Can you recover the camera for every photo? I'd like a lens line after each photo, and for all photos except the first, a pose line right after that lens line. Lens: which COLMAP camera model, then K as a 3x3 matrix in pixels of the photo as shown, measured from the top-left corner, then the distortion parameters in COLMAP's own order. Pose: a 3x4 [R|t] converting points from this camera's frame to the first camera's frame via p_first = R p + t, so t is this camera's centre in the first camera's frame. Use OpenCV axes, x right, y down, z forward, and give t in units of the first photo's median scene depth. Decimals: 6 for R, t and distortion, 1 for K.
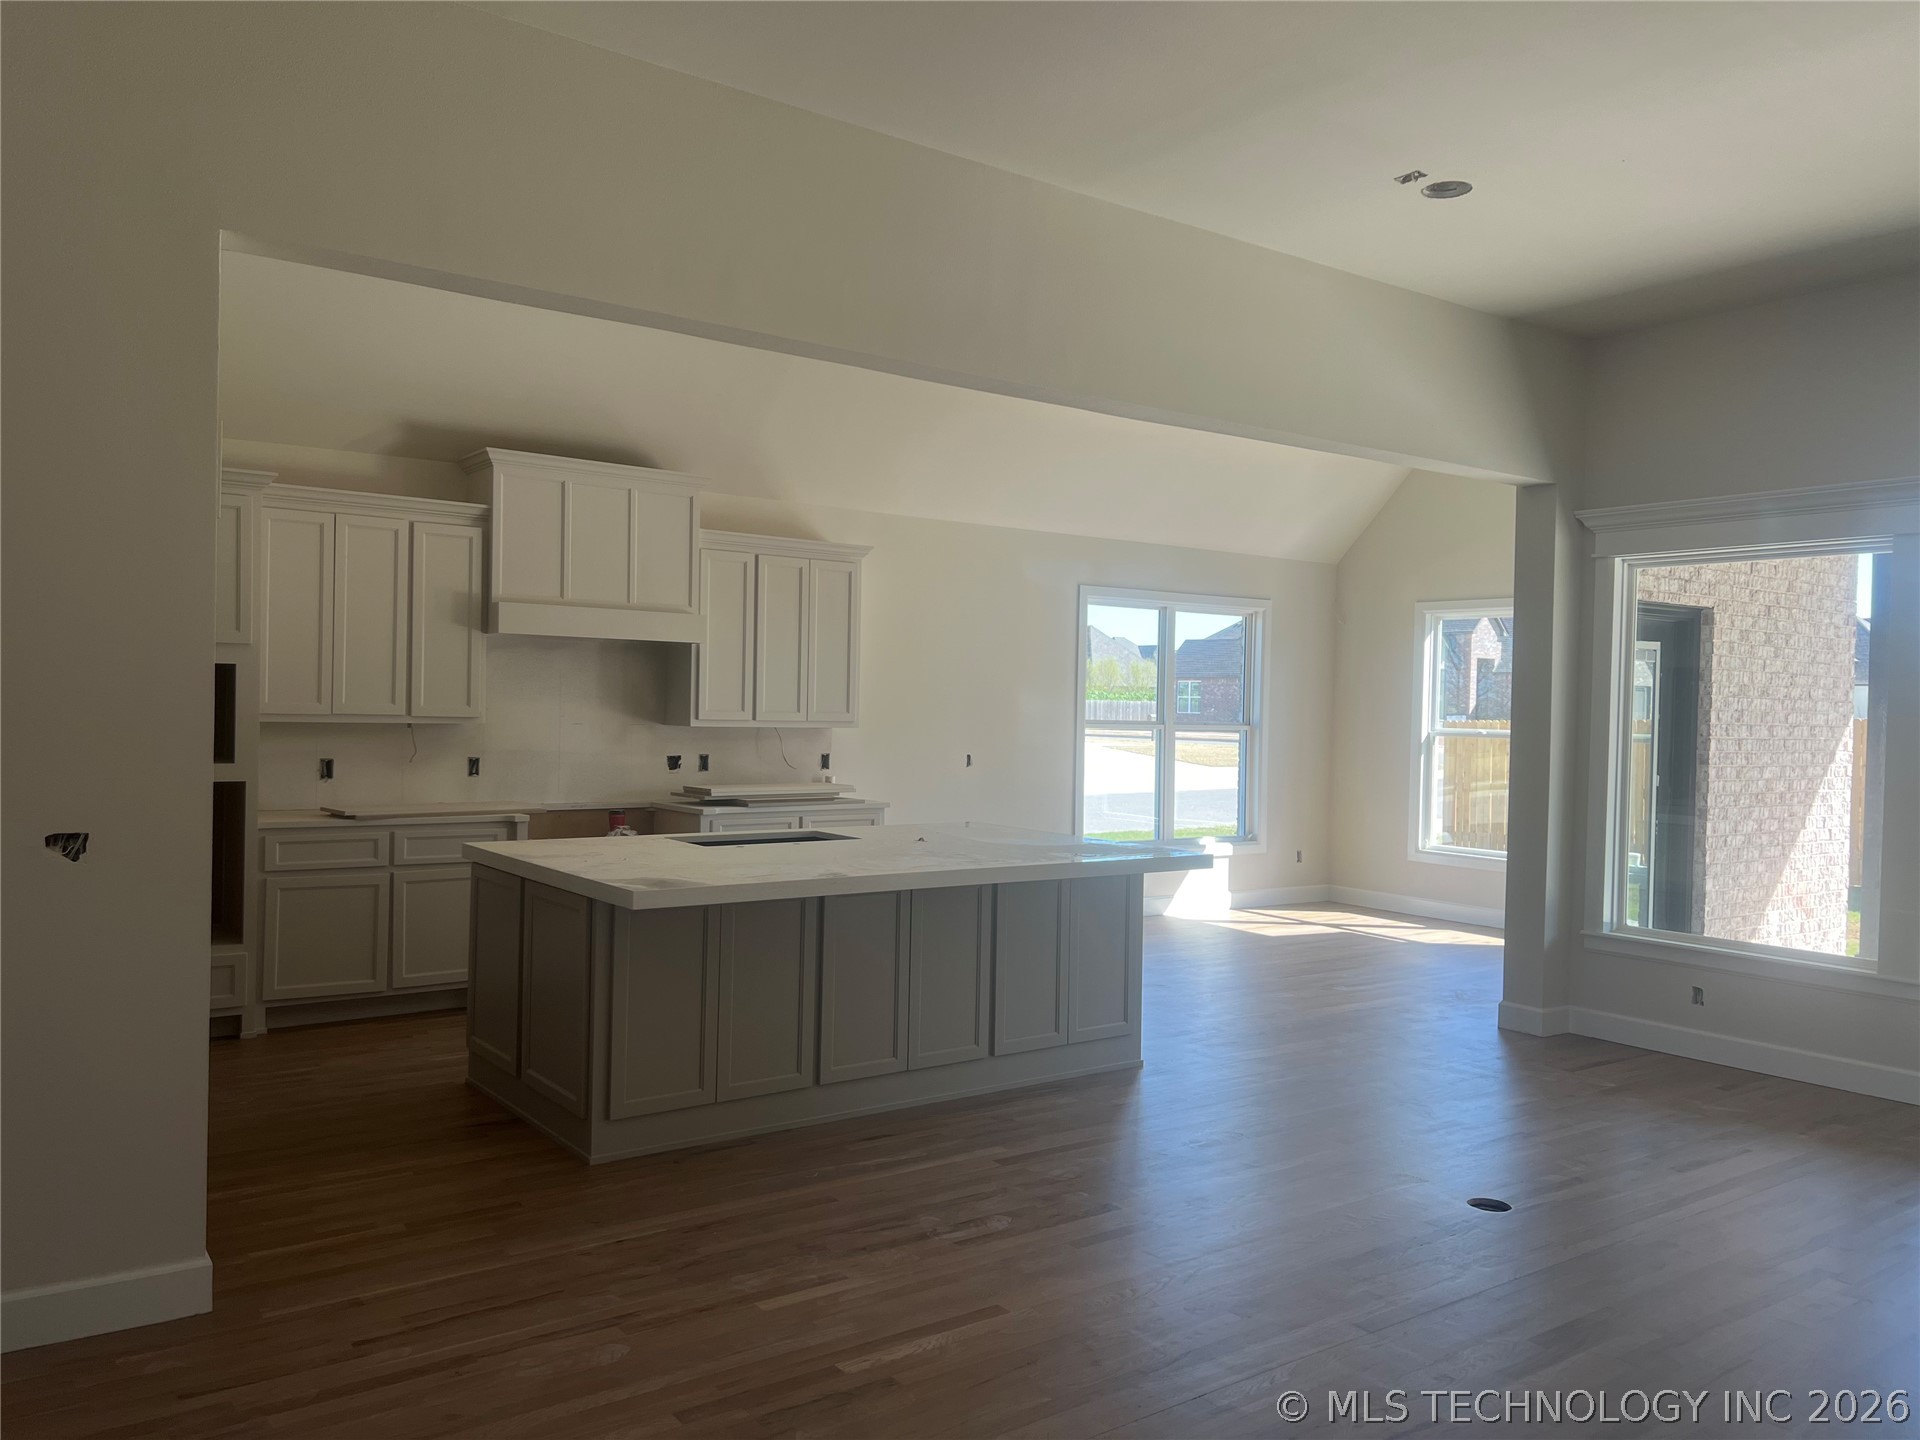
lens RADIAL K [[1452.4, 0, 953.2], [0, 1452.4, 725.1], [0, 0, 1]] dist [0.068739, -0.048727]
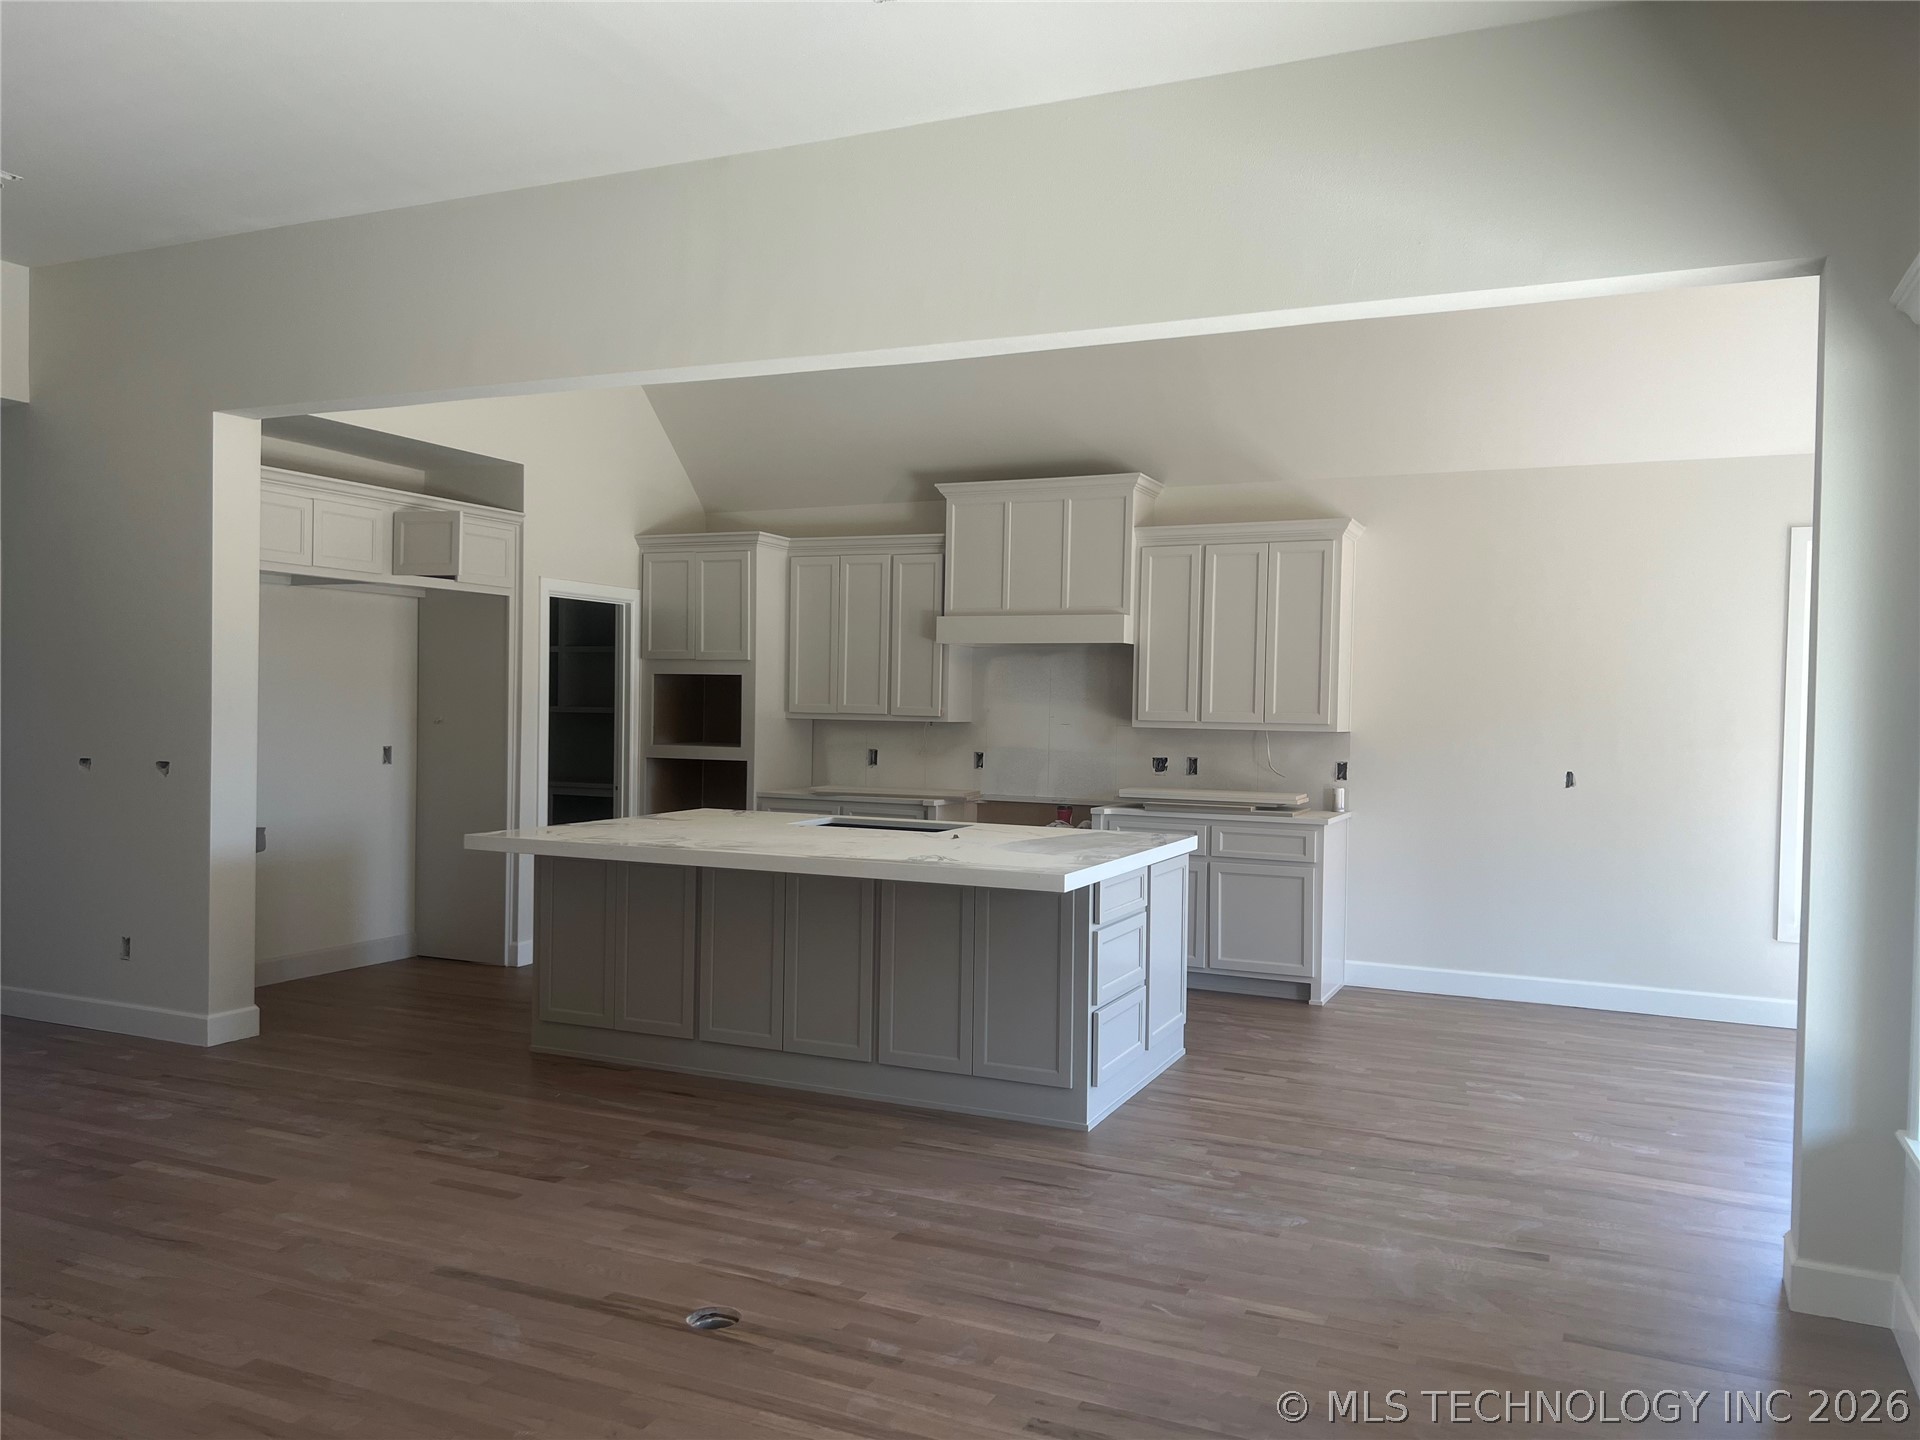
lens RADIAL K [[1452.4, 0, 956.2], [0, 1452.4, 711.0], [0, 0, 1]] dist [0.068739, -0.048727]
pose [[0.473301, -0.007644, -0.880867, 0.707588], [-0.018347, 0.999660, -0.018532, 0.011847], [0.880709, 0.024933, 0.473000, 0.471003]]
